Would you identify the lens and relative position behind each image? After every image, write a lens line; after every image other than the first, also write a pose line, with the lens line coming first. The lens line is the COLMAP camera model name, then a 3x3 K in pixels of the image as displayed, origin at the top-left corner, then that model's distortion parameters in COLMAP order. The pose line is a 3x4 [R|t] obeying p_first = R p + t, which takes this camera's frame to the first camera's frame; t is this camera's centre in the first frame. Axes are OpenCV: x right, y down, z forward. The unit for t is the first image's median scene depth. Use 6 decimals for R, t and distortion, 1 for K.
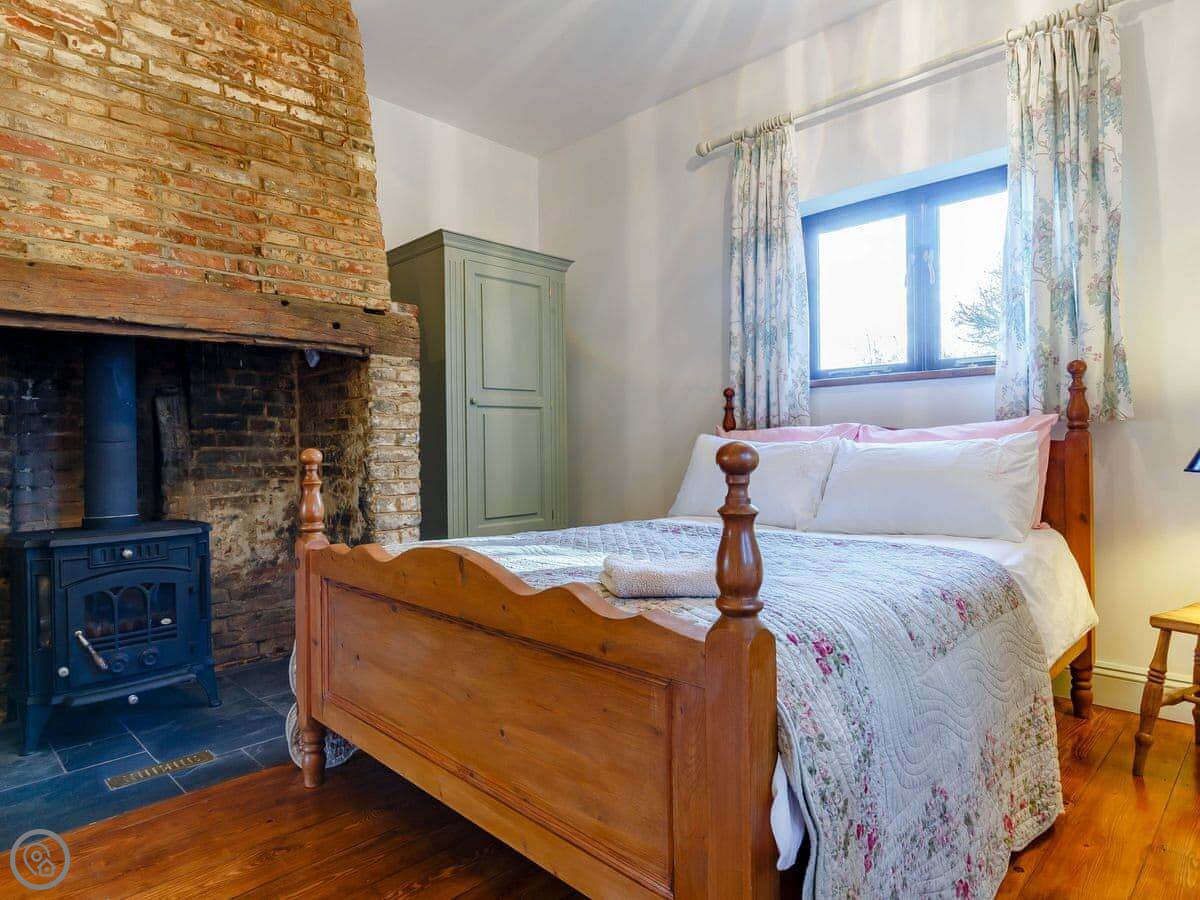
lens RADIAL K [[662.5, 0, 600.4], [0, 662.5, 449.0], [0, 0, 1]] dist [-0.000925, -0.000723]
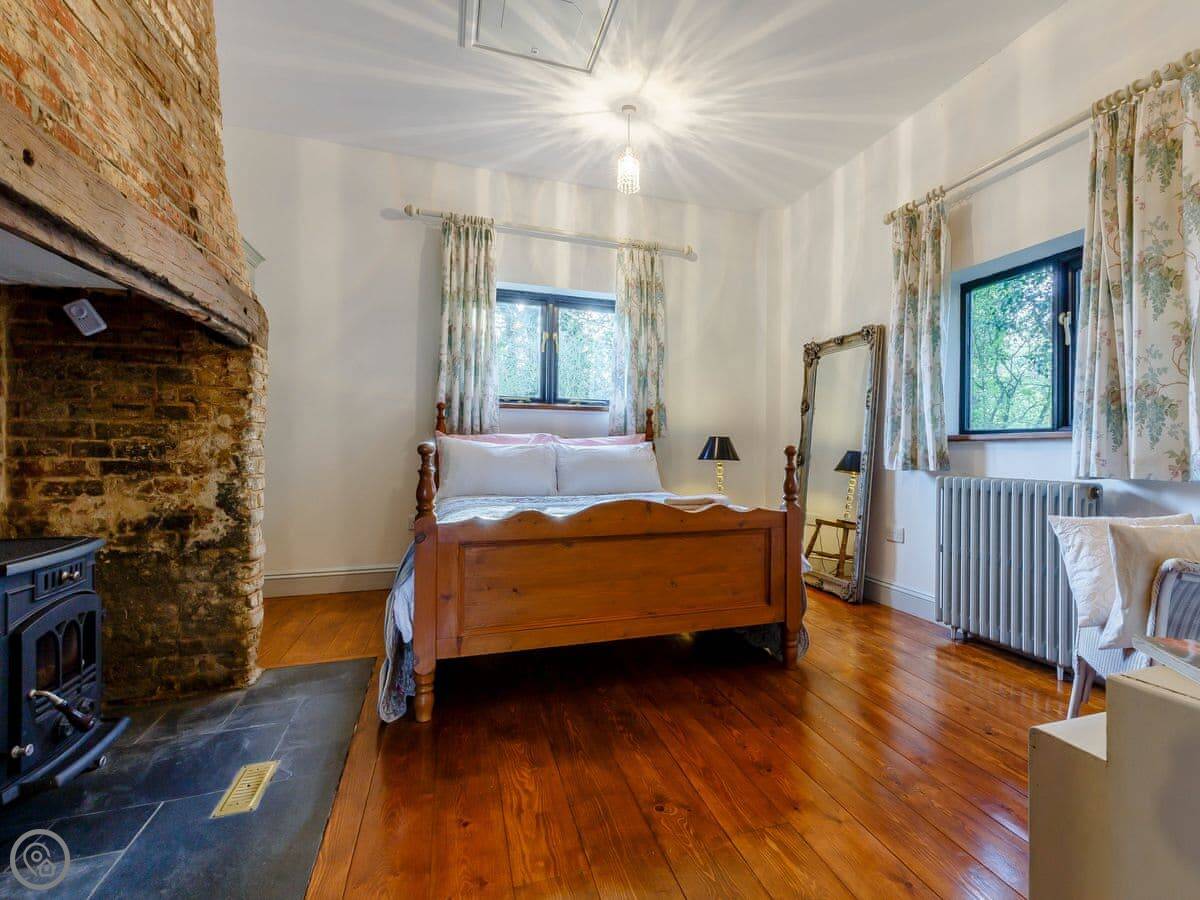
lens RADIAL K [[662.5, 0, 605.3], [0, 662.5, 445.8], [0, 0, 1]] dist [-0.000925, -0.000723]
pose [[0.463662, 0.018001, 0.885829, -1.039294], [-0.009824, 0.999837, -0.015175, 0.015801], [-0.885958, -0.001666, 0.463763, 0.111392]]
